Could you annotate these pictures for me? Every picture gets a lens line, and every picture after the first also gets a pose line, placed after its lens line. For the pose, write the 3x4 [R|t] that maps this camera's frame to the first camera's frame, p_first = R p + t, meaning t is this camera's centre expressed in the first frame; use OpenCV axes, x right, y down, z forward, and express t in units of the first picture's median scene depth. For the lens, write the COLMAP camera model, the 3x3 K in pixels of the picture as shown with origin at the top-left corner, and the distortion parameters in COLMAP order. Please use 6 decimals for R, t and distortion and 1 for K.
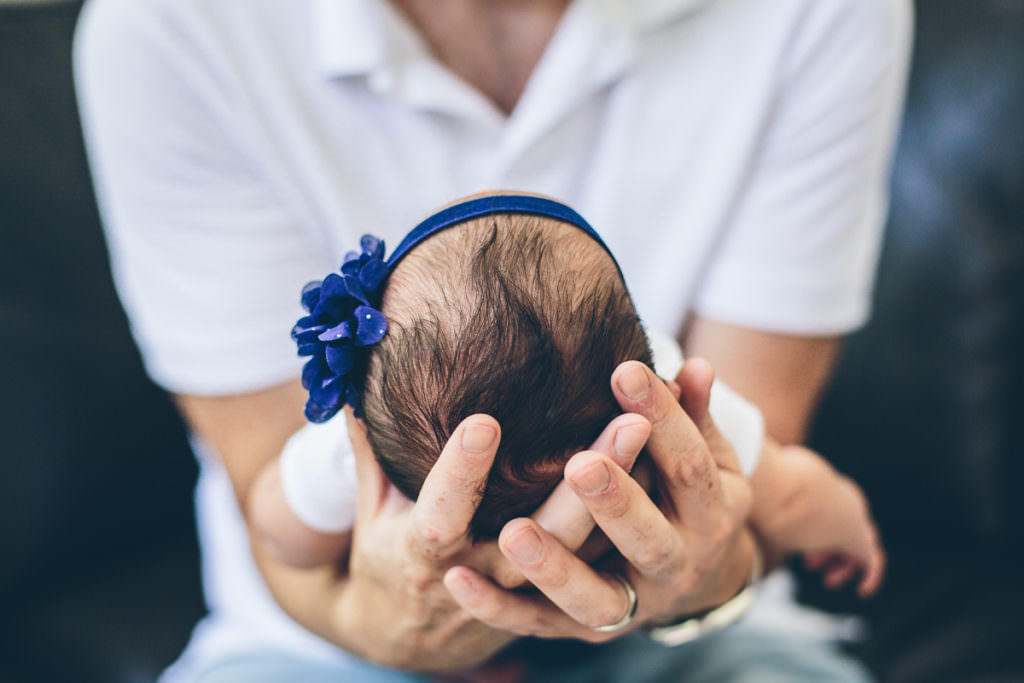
lens RADIAL K [[1536.4, 0, 511.4], [0, 1536.4, 344.3], [0, 0, 1]] dist [0.357221, 0.000000]
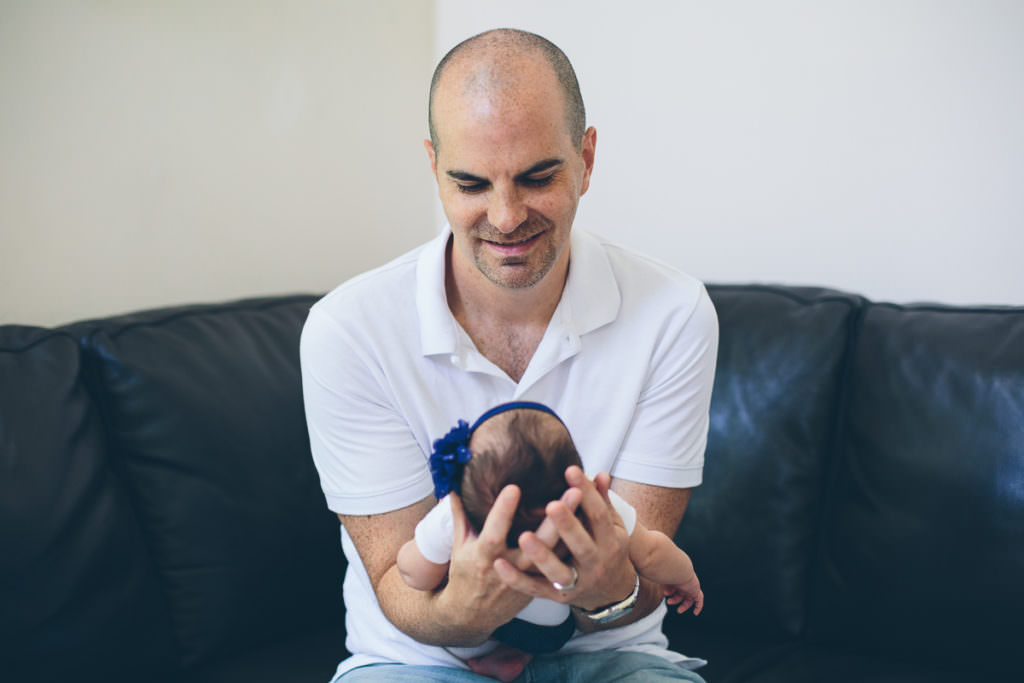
lens RADIAL K [[1536.4, 0, 512.7], [0, 1536.4, 343.9], [0, 0, 1]] dist [0.357221, 0.000000]
pose [[0.999871, 0.006371, 0.014768, -0.052730], [-0.003442, 0.981687, -0.190468, 0.268236], [-0.015711, 0.190392, 0.981582, -1.341445]]
